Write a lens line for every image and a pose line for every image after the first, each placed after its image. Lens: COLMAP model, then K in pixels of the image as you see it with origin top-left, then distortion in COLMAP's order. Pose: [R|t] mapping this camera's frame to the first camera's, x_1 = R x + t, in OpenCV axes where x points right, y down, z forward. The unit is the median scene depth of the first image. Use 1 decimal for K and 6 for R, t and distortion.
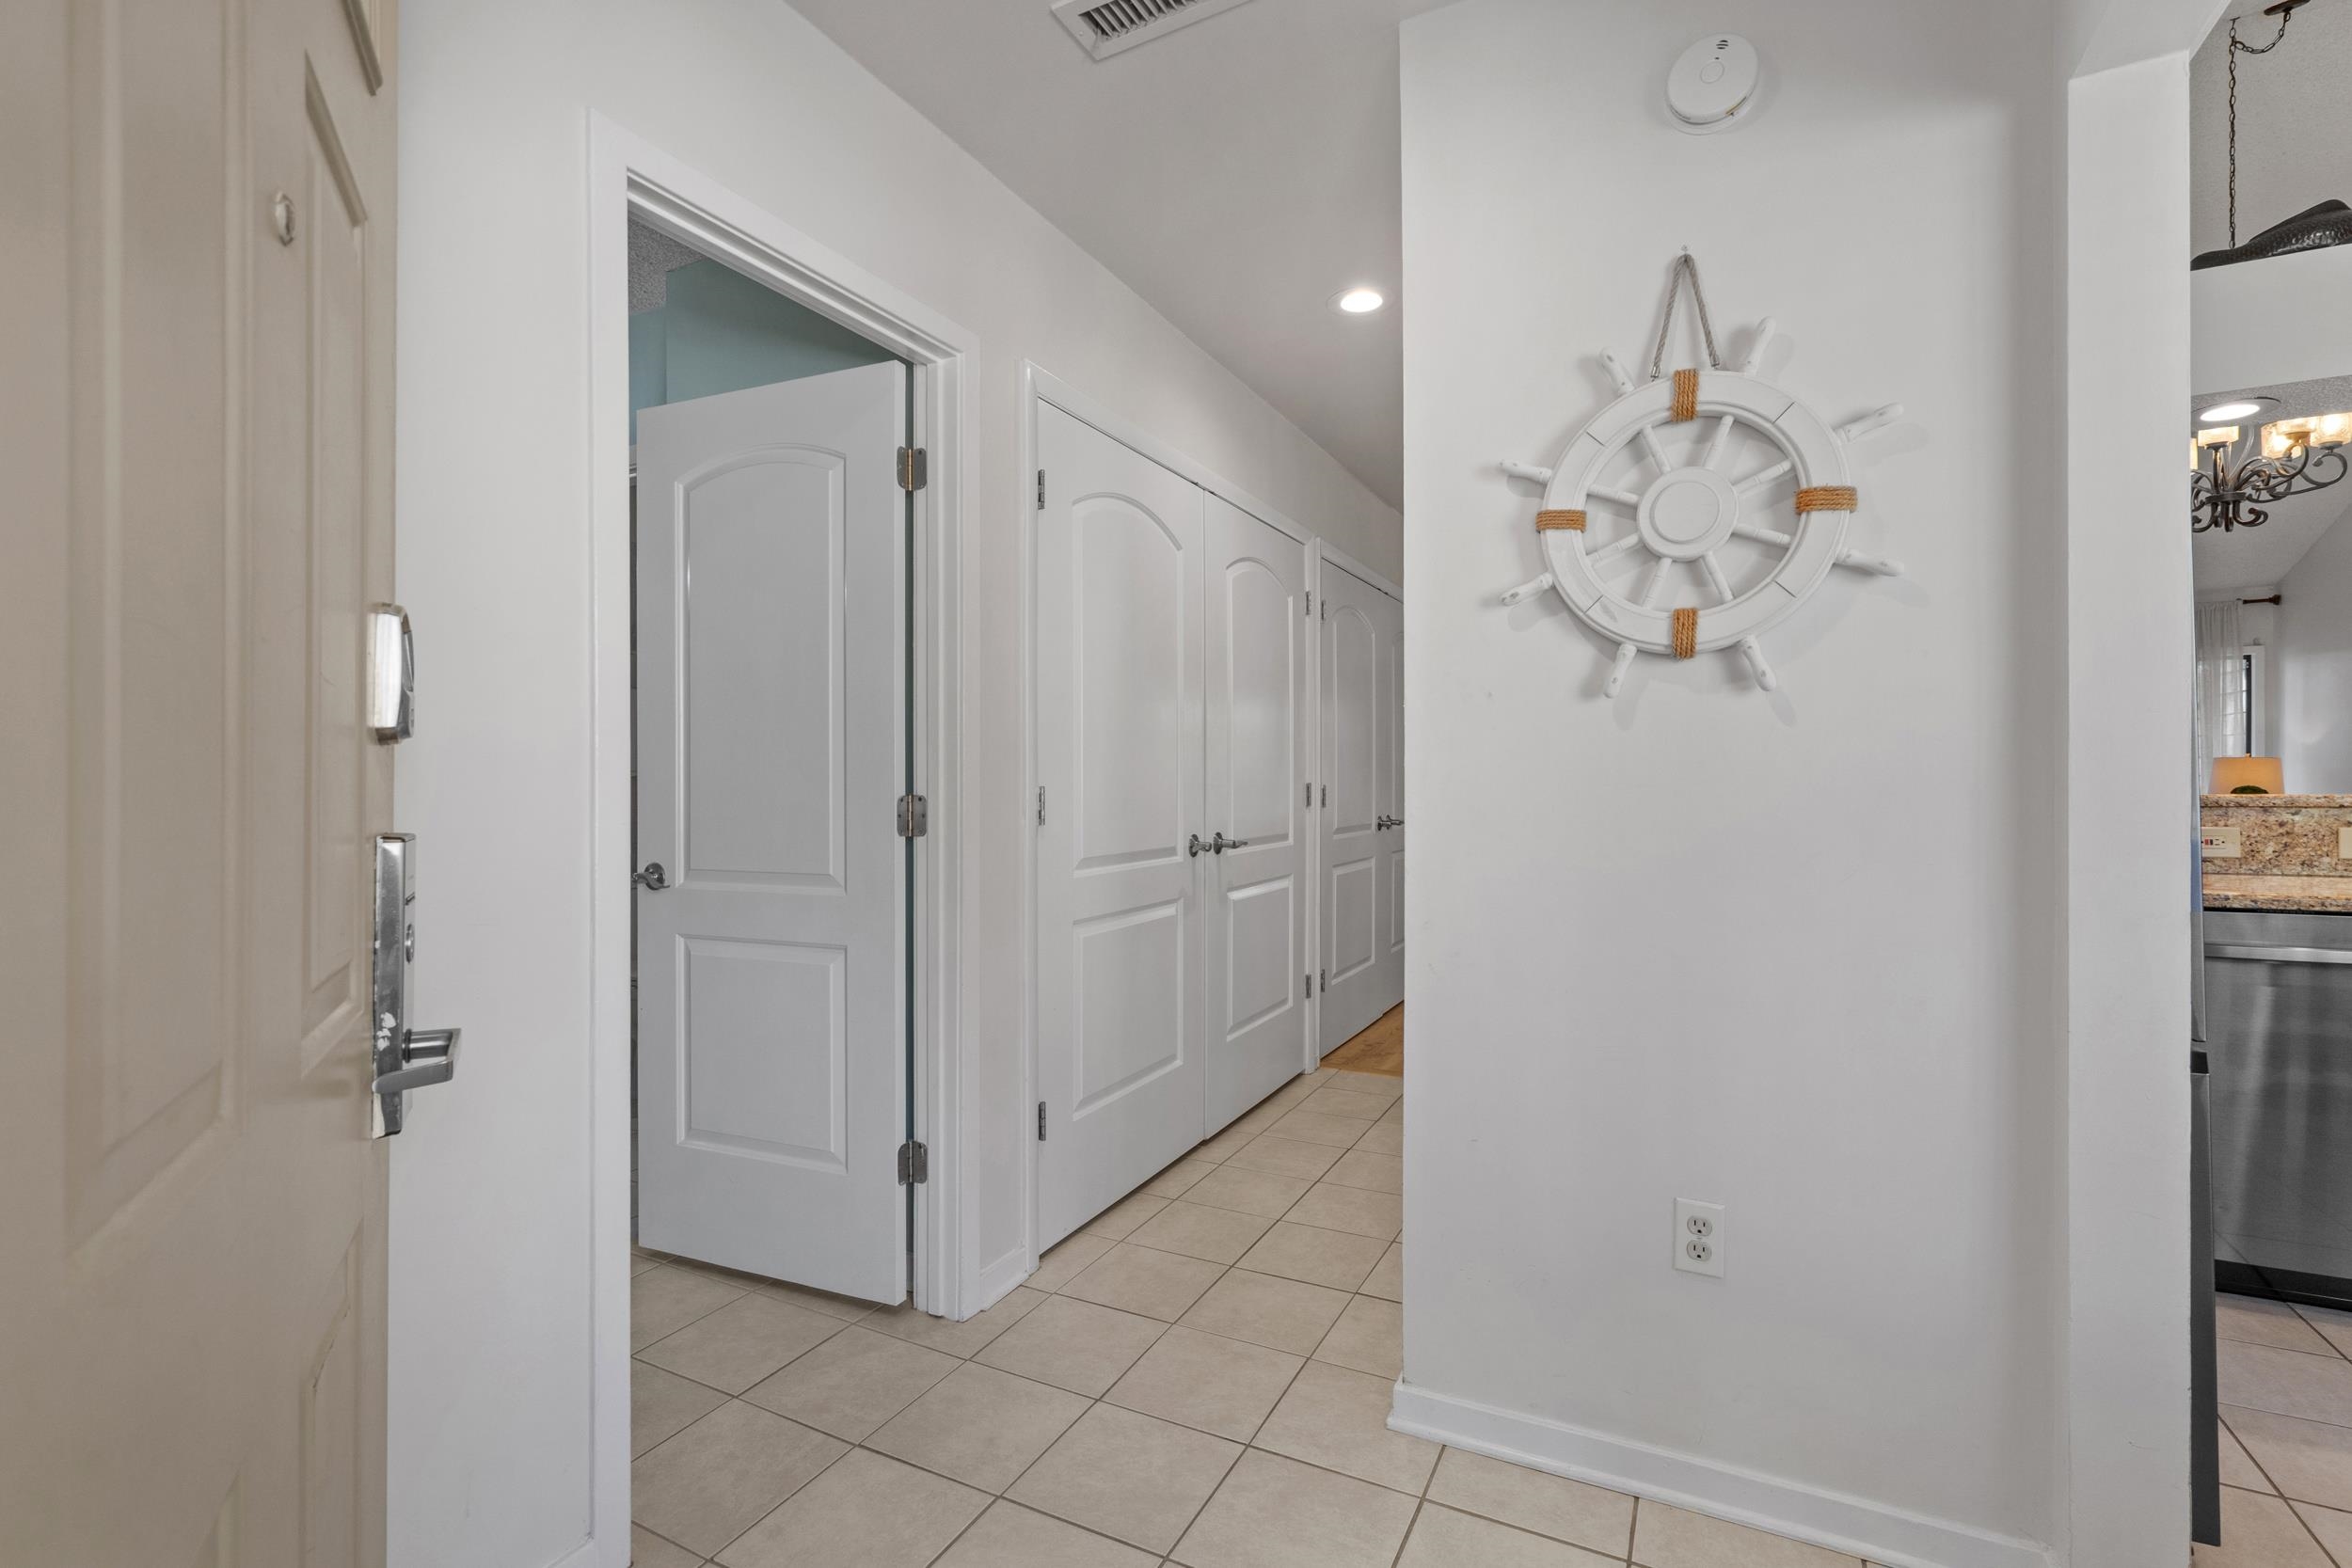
lens RADIAL K [[1054.7, 0, 1174.9], [0, 1054.7, 786.3], [0, 0, 1]] dist [-0.004780, 0.001433]
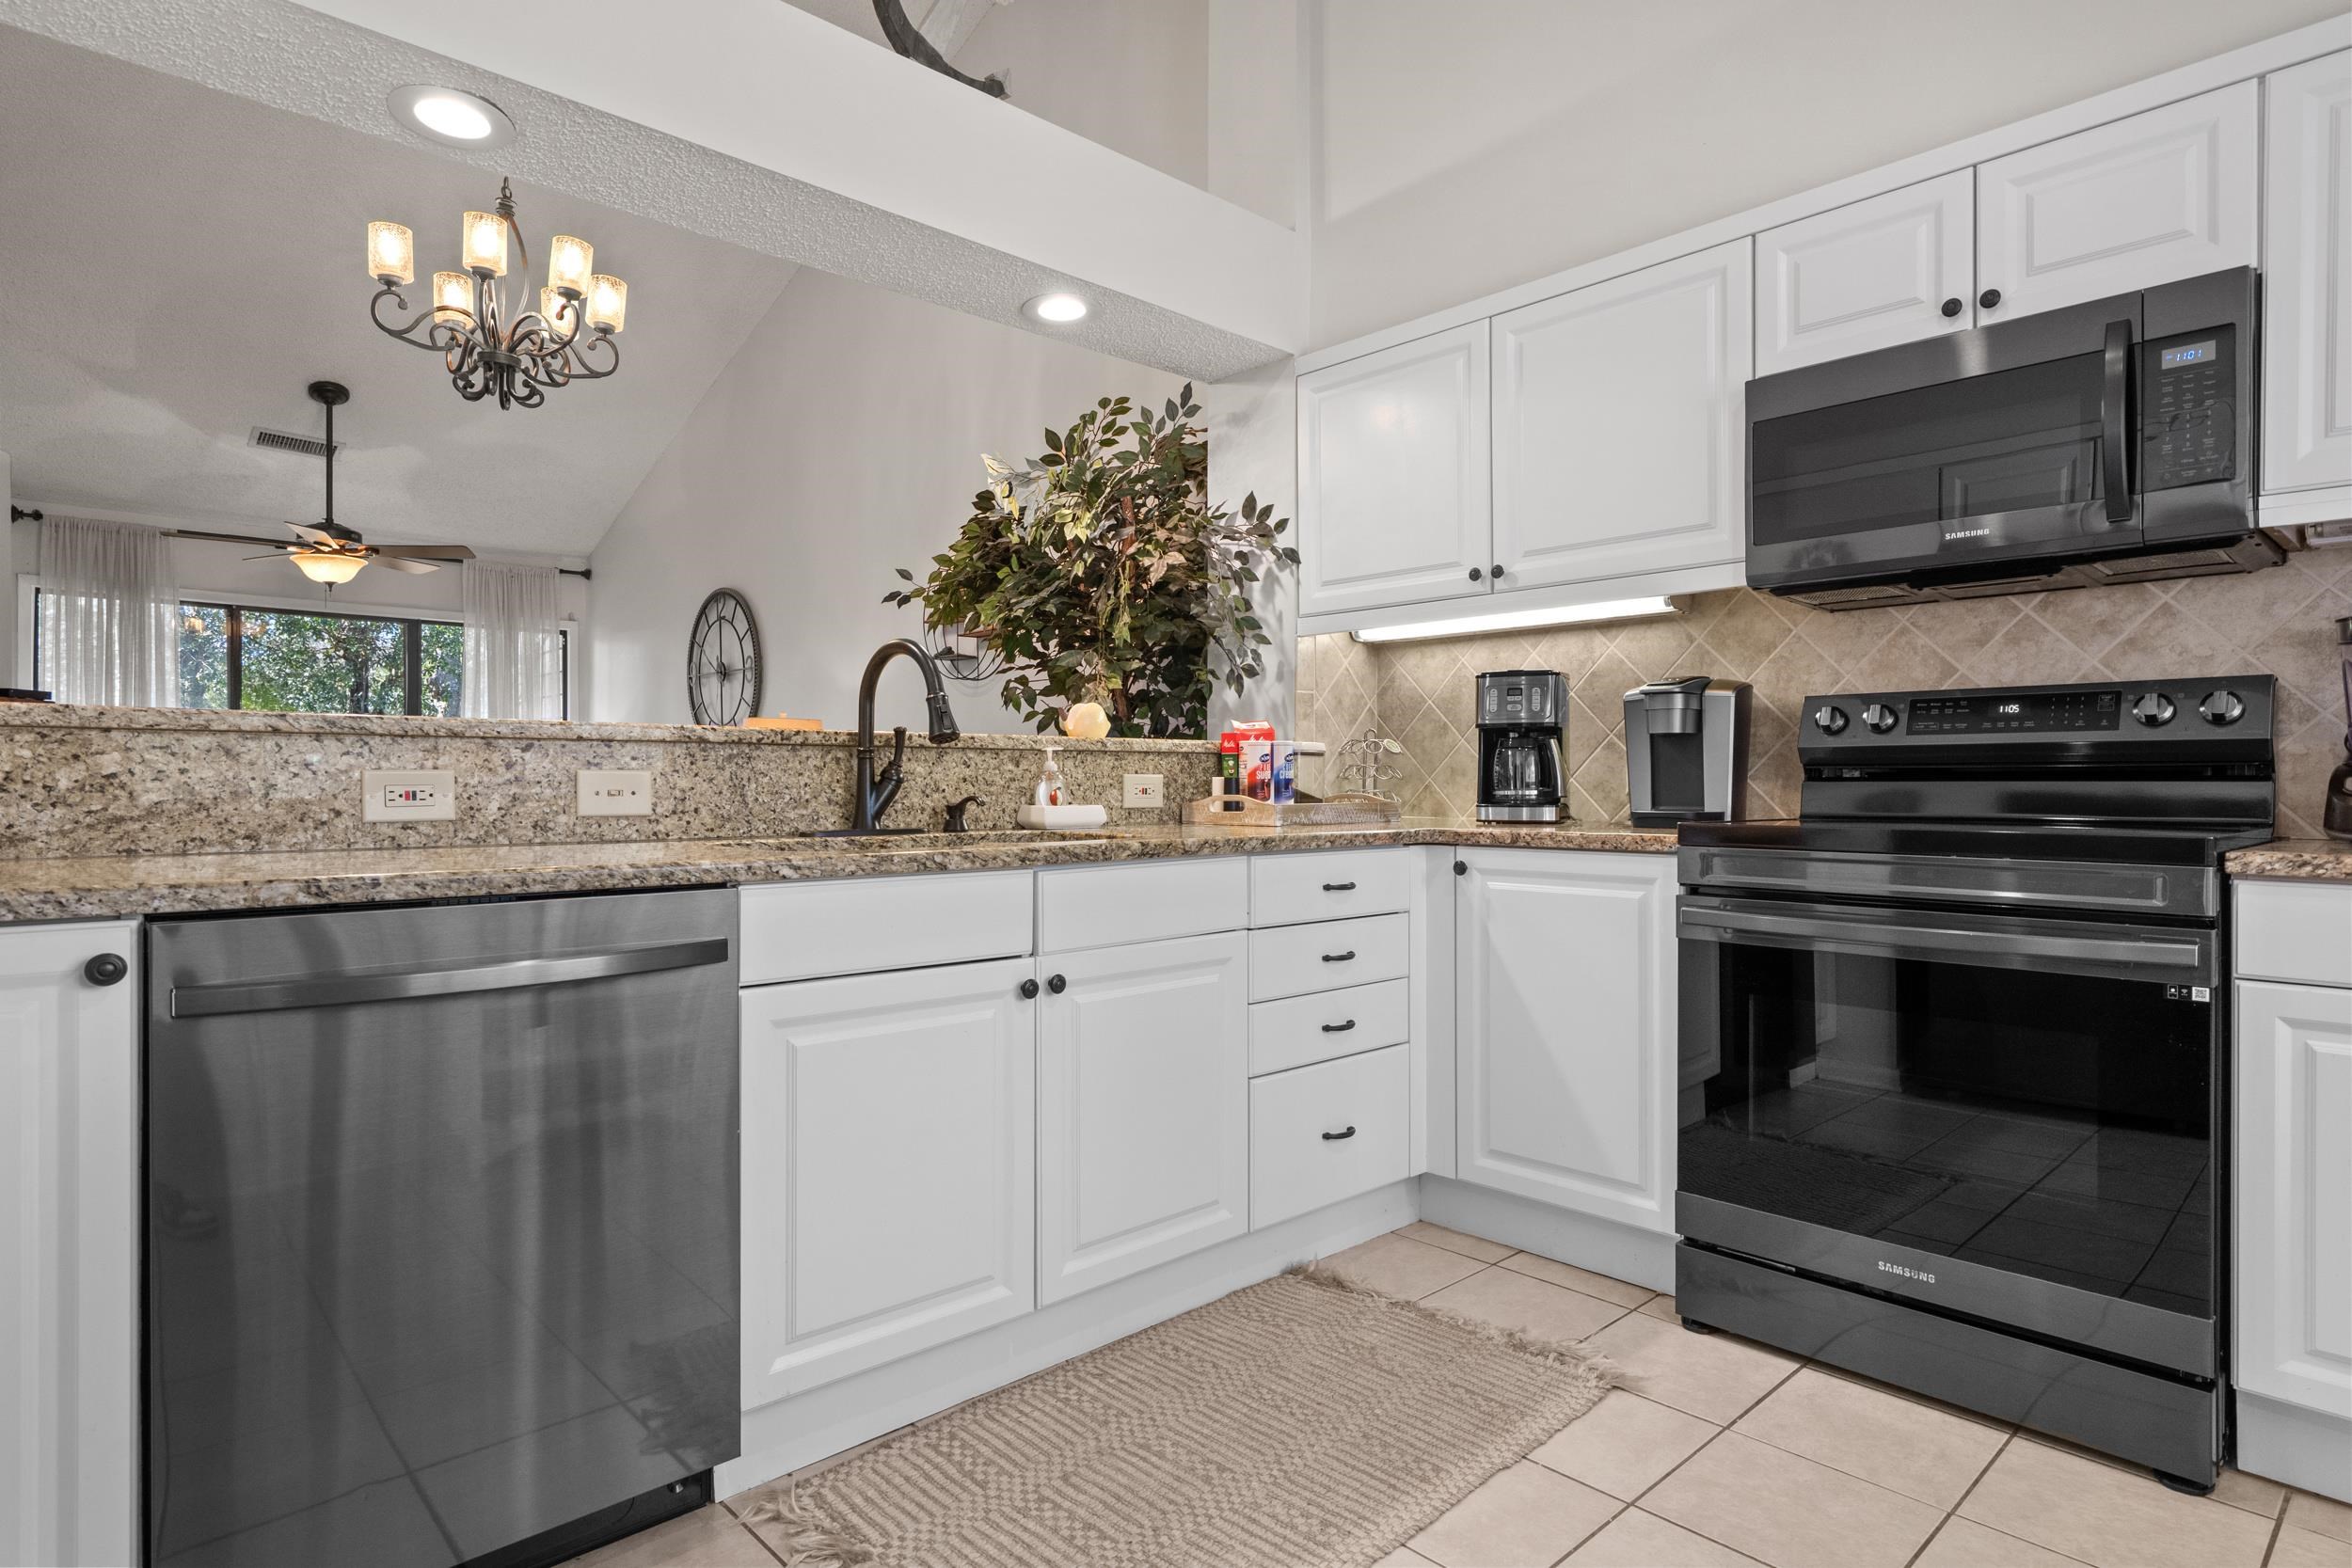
lens RADIAL K [[1262.0, 0, 1176.0], [0, 1262.0, 784.0], [0, 0, 1]] dist [0.002200, 0.003732]
pose [[0.336497, 0.005519, 0.941669, 0.333245], [0.002572, 0.999974, -0.006780, 0.038195], [-0.941681, 0.004704, 0.336474, 0.257526]]
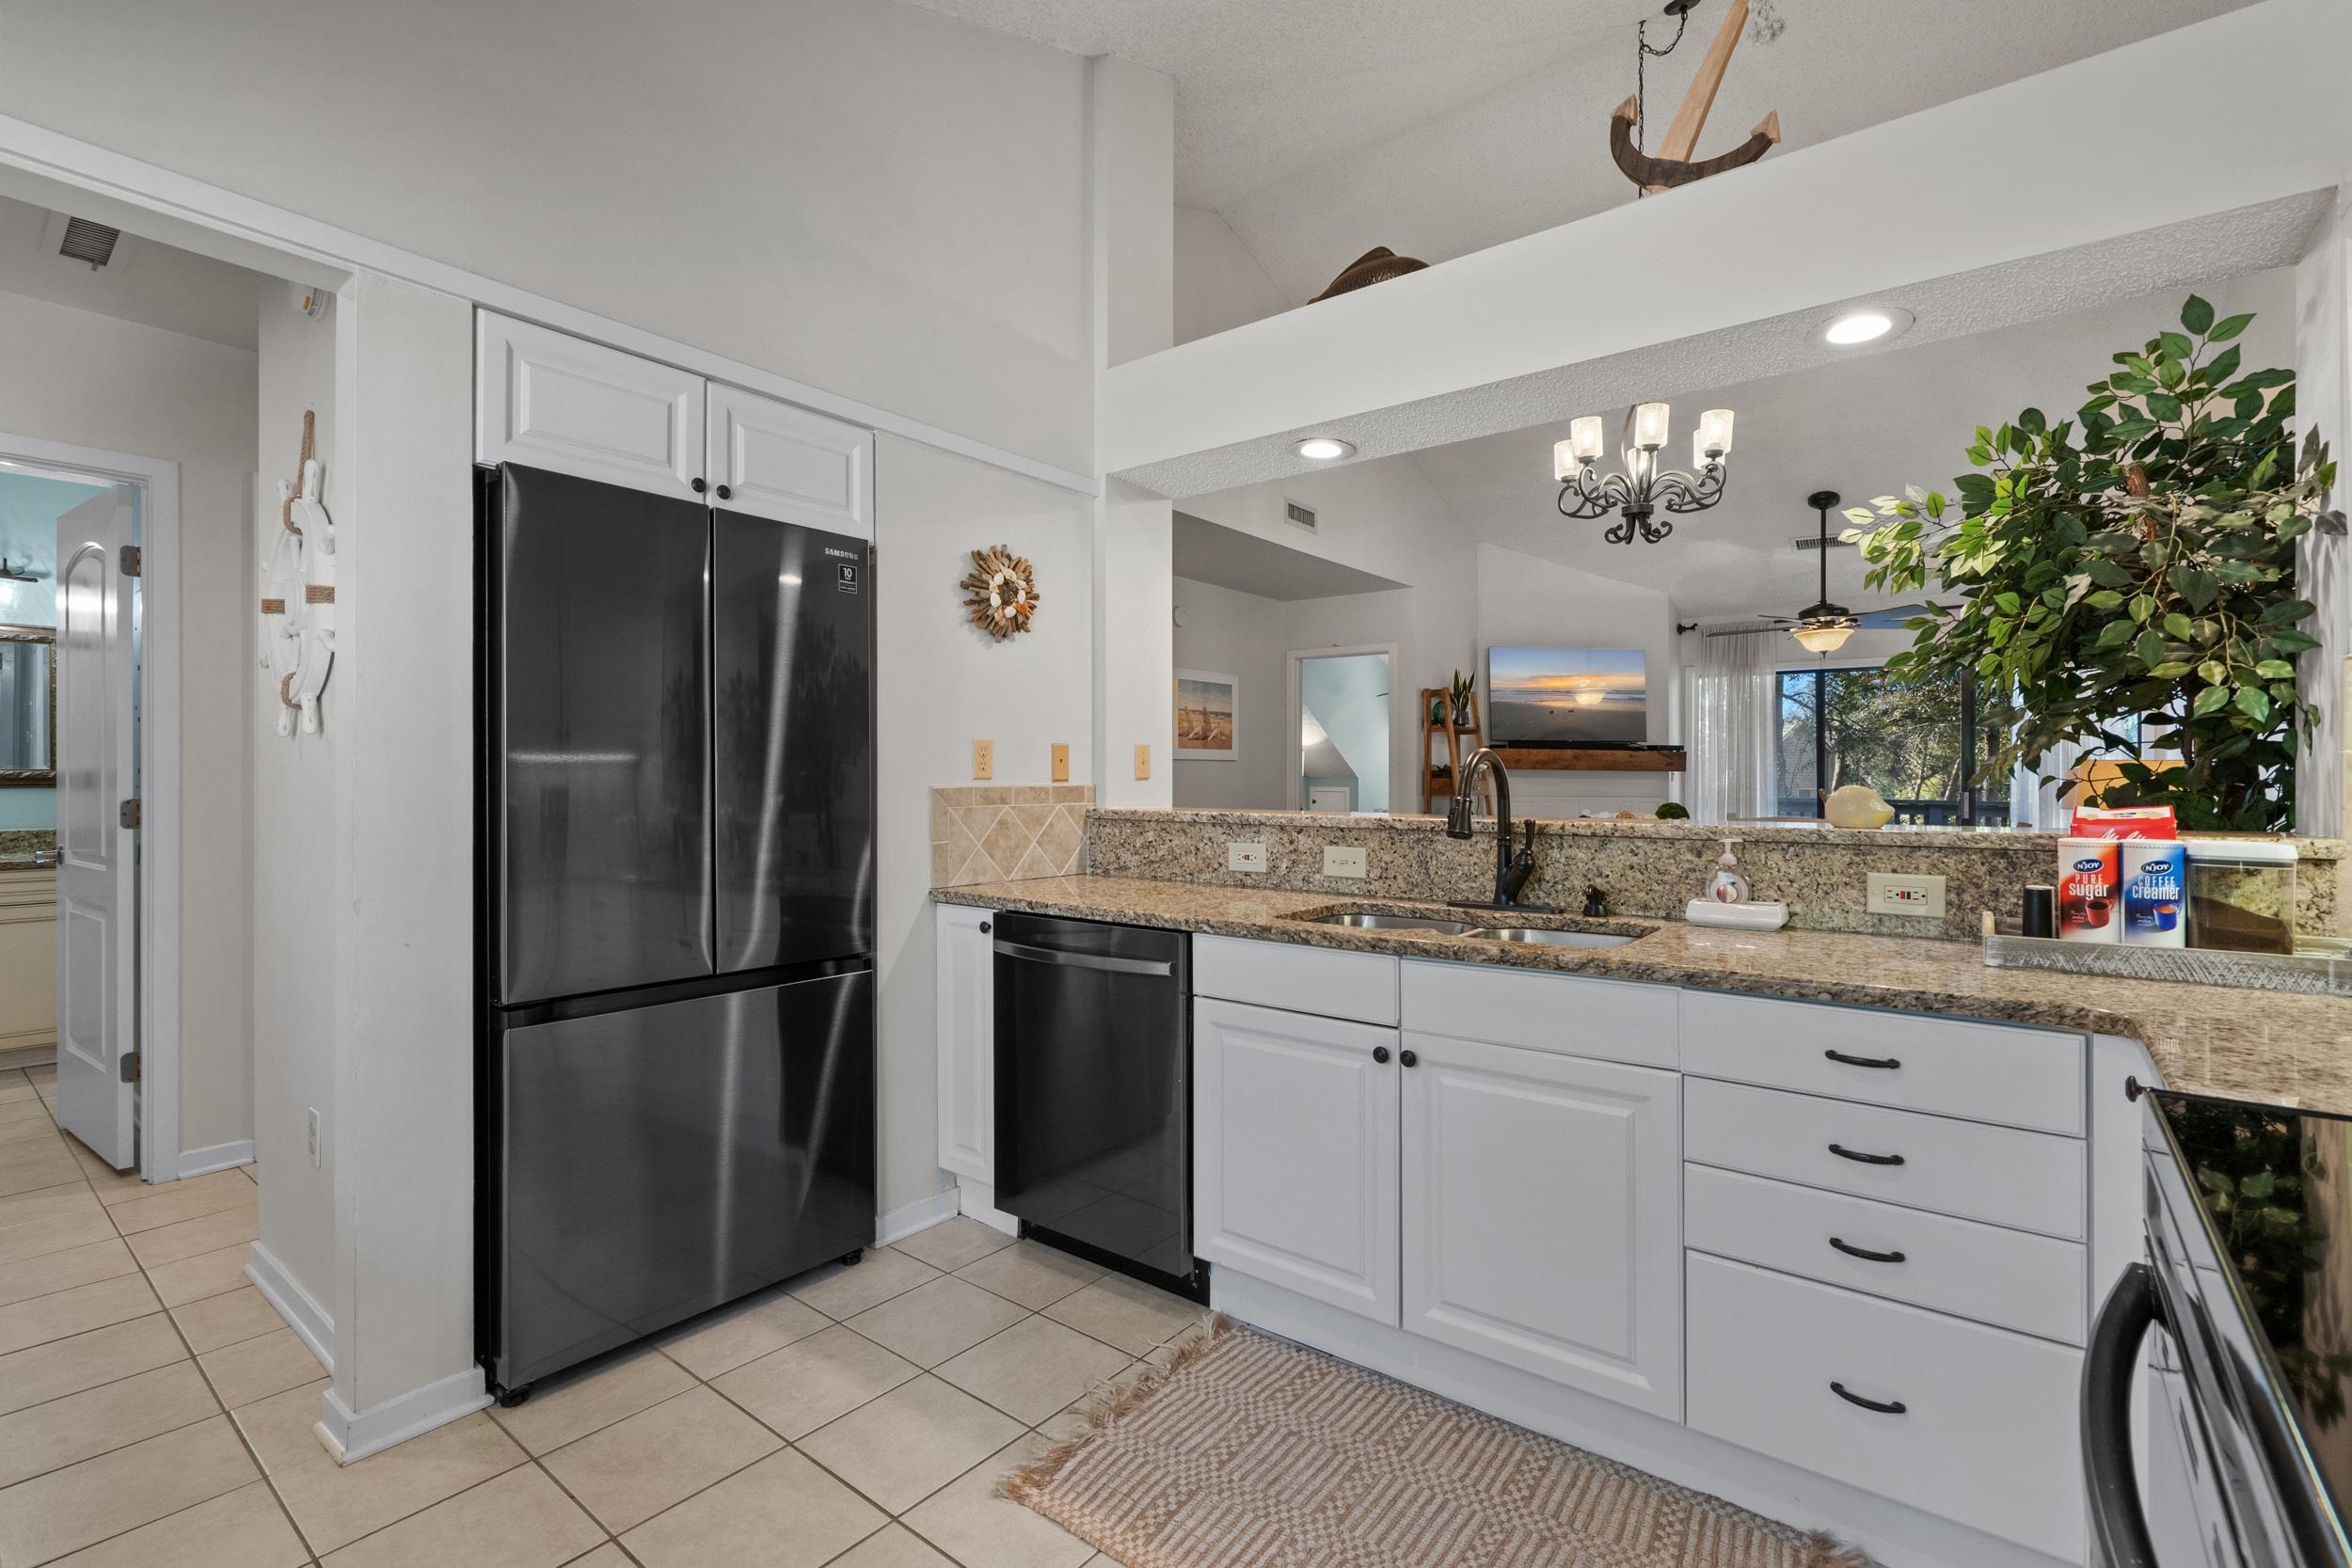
lens RADIAL K [[1055.4, 0, 1159.8], [0, 1055.4, 778.4], [0, 0, 1]] dist [-0.004422, -0.000022]
pose [[0.980255, 0.007286, -0.197602, 0.806854], [-0.008312, 0.999956, -0.004366, -0.016088], [0.197561, 0.005922, 0.980273, -0.052686]]
